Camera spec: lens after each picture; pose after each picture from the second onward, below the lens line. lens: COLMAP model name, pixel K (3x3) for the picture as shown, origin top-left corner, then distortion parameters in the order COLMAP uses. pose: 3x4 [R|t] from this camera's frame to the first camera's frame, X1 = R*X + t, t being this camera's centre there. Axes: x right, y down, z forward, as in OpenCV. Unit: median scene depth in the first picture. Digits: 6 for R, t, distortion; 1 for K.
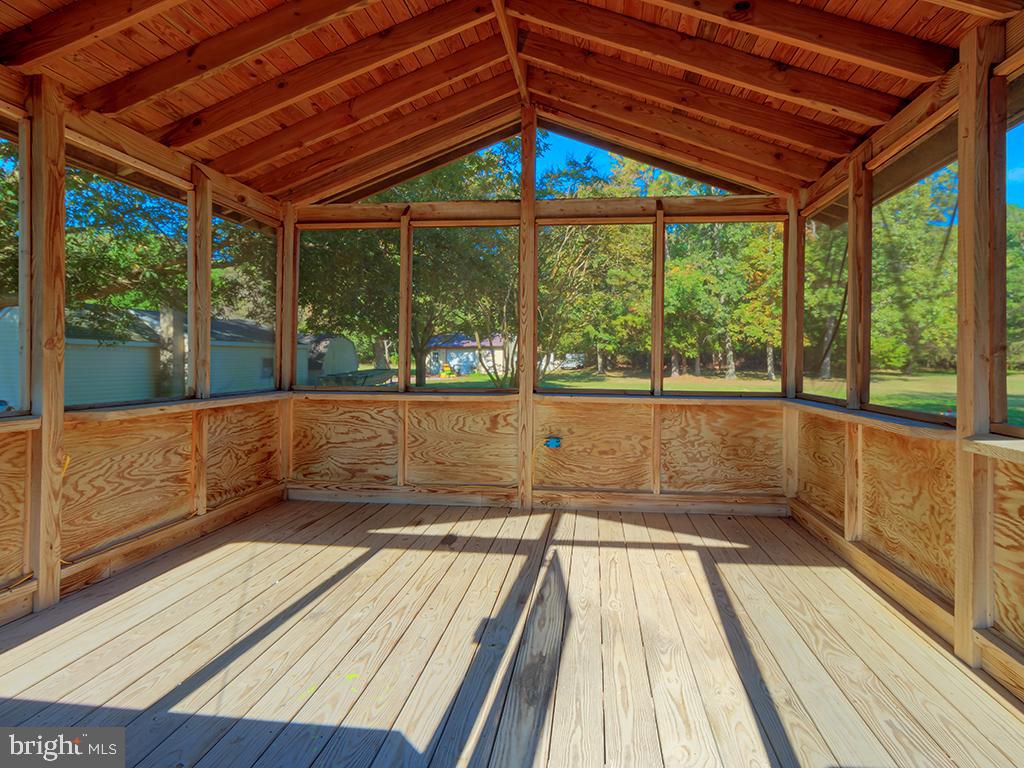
lens RADIAL K [[563.9, 0, 529.3], [0, 563.9, 361.0], [0, 0, 1]] dist [-0.000134, -0.000258]
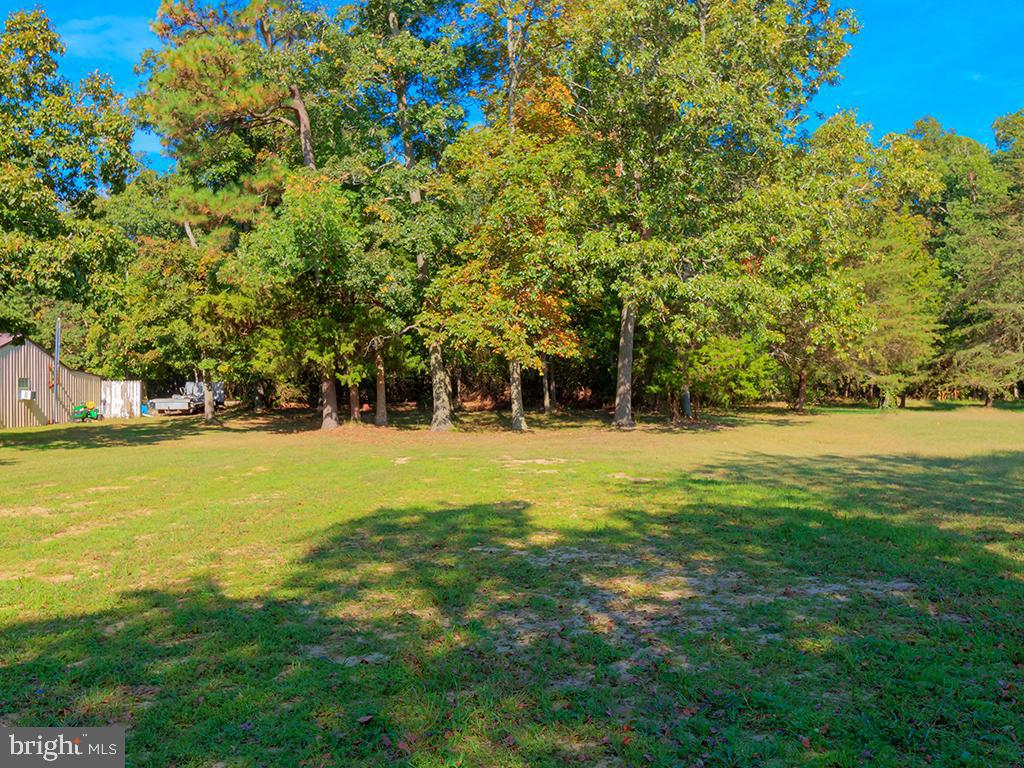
lens RADIAL K [[922.3, 0, 512.0], [0, 922.3, 384.0], [0, 0, 1]] dist [-0.008503, -0.000926]
pose [[0.970573, -0.013556, 0.240427, 0.233315], [0.016450, 0.999814, -0.010033, 0.002084], [-0.240246, 0.013693, 0.970615, 0.246819]]
